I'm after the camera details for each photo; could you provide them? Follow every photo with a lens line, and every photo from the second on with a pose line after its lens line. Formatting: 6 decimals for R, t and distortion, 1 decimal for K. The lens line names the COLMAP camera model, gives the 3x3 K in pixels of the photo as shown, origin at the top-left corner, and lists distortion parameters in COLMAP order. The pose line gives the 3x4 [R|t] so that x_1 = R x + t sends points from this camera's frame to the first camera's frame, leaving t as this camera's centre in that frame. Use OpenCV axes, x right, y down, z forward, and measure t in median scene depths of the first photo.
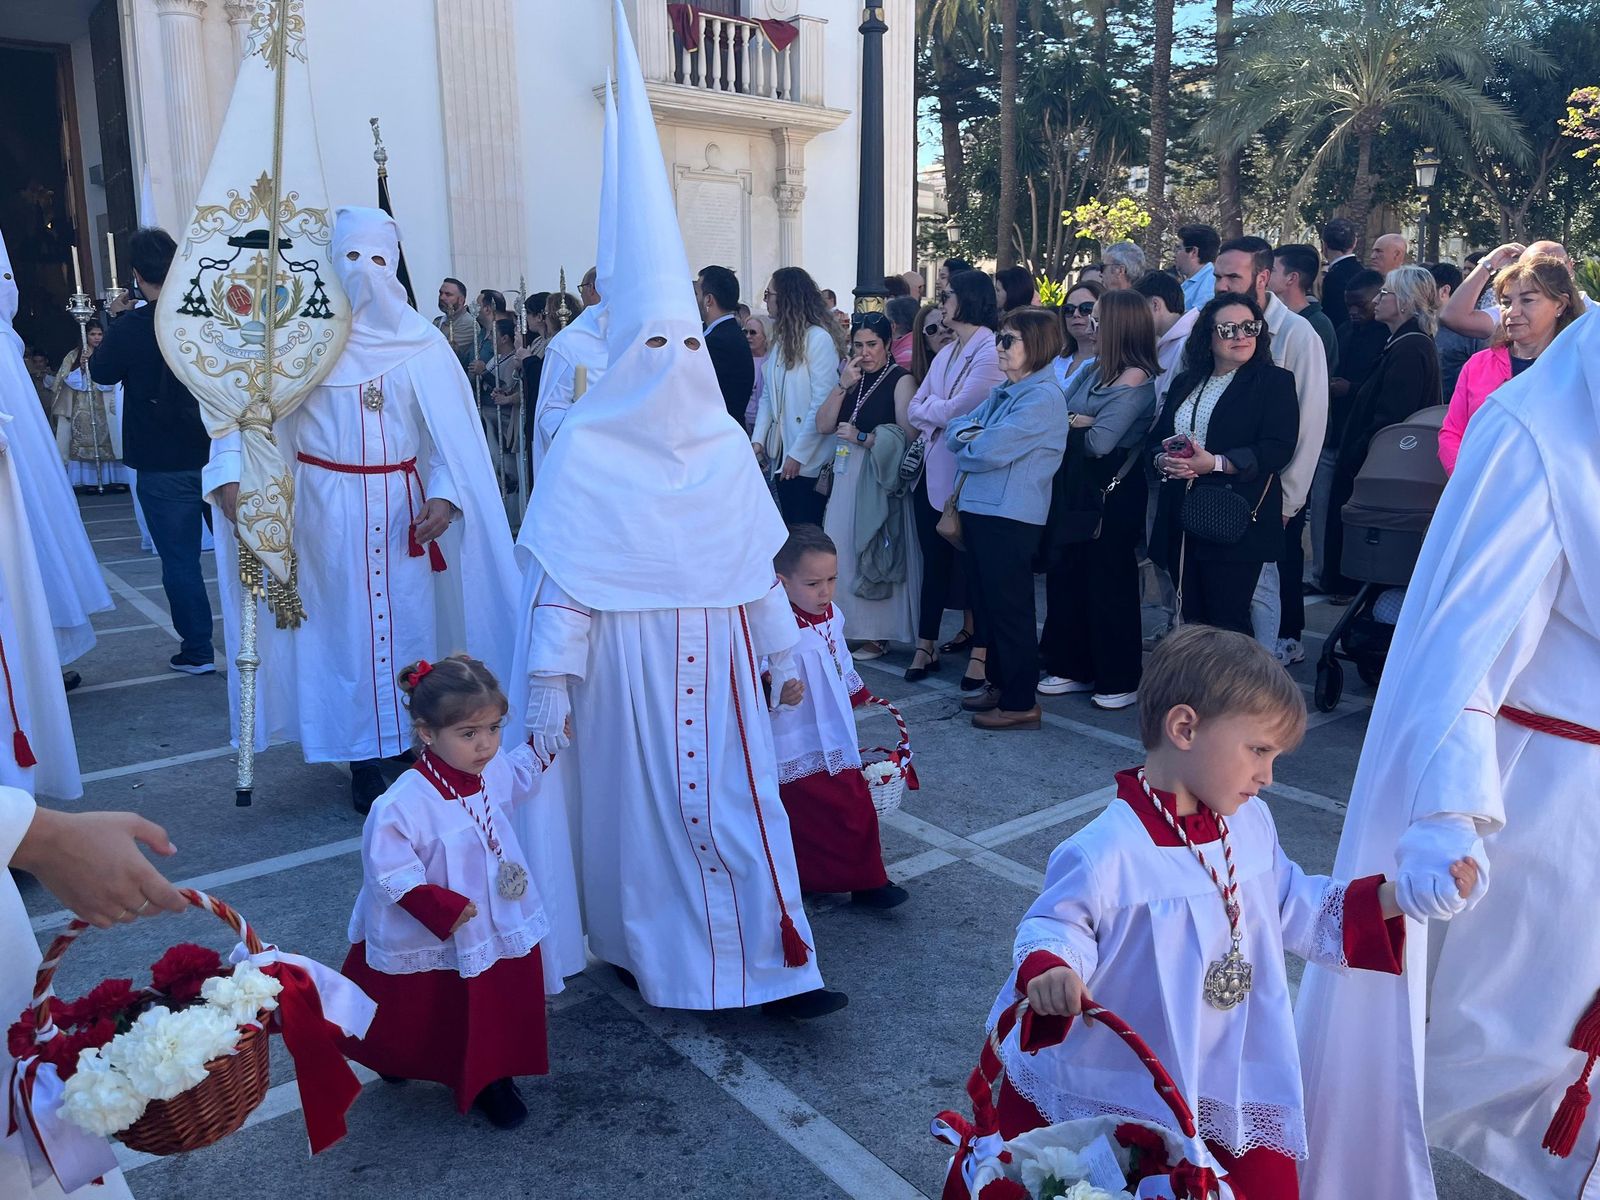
lens RADIAL K [[1215.3, 0, 816.8], [0, 1215.3, 601.7], [0, 0, 1]] dist [0.085767, -0.132344]
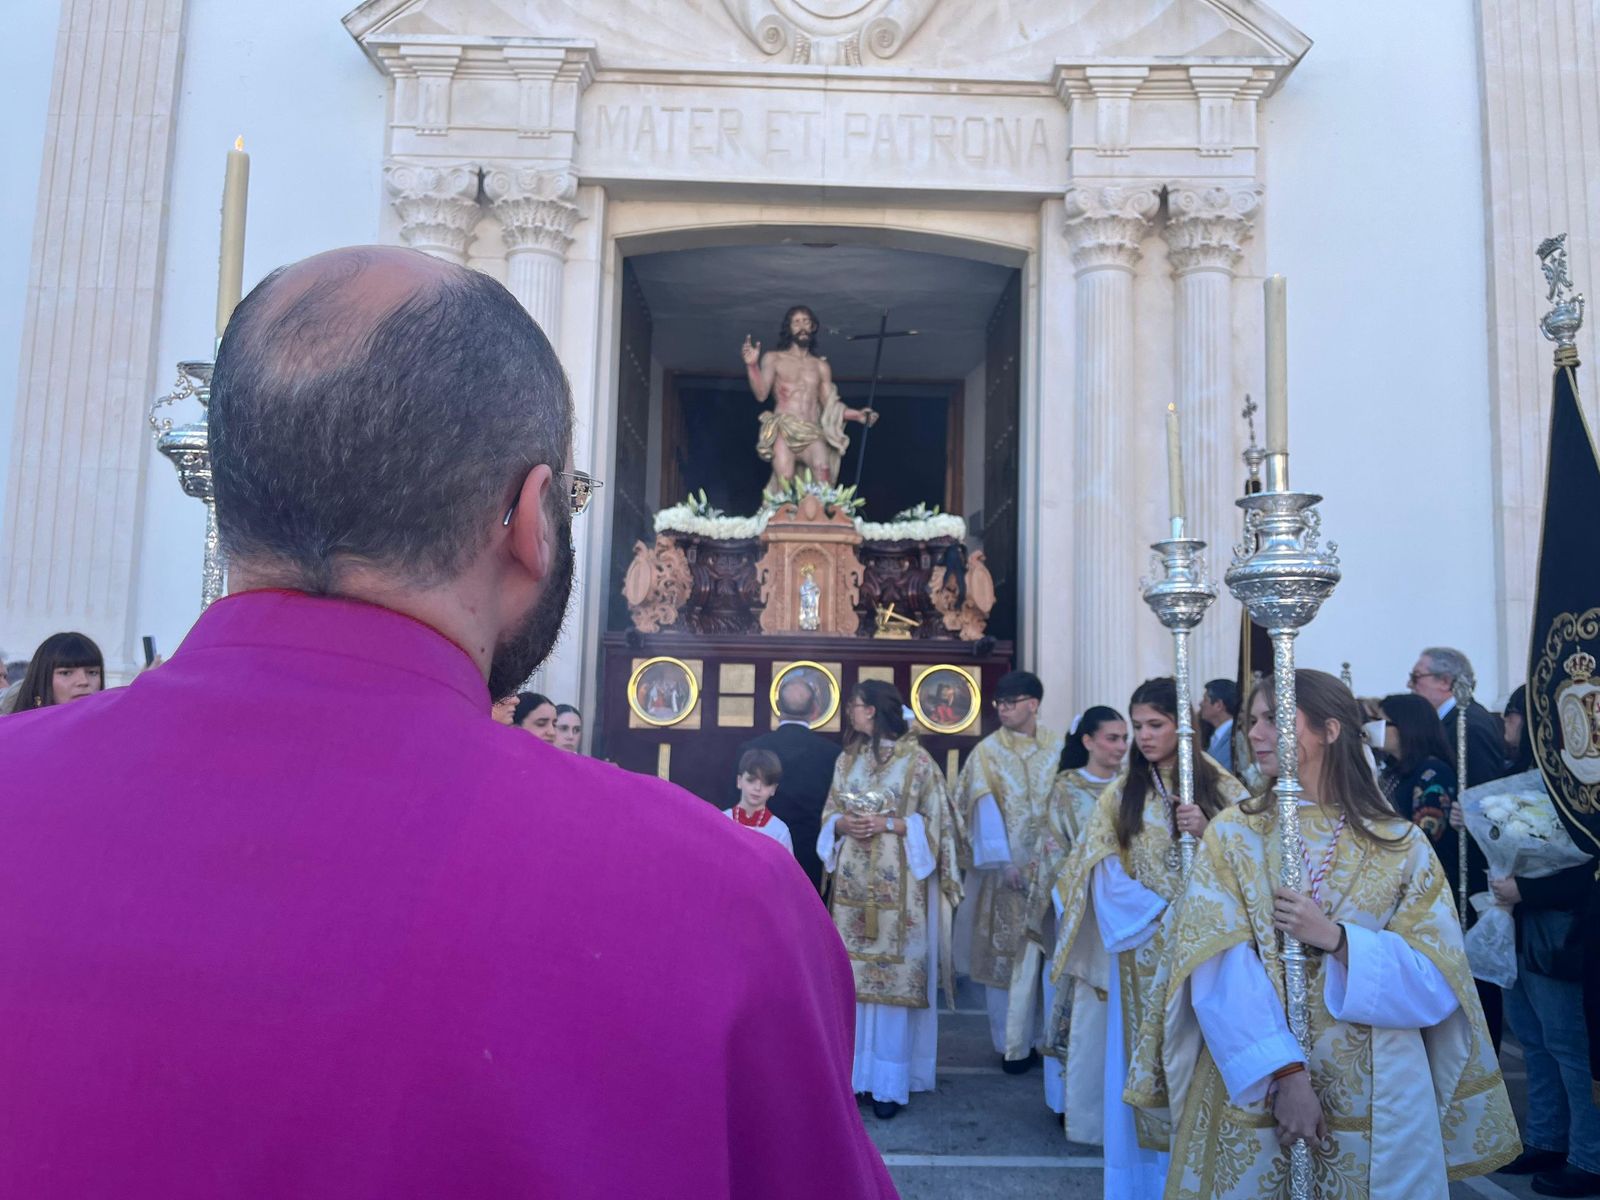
lens RADIAL K [[1215.3, 0, 816.8], [0, 1215.3, 601.7], [0, 0, 1]] dist [0.085767, -0.132344]
pose [[0.796180, -0.041176, -0.603657, -0.236406], [-0.147770, 0.954238, -0.259988, -0.096799], [0.586737, 0.296200, 0.753661, 0.435079]]
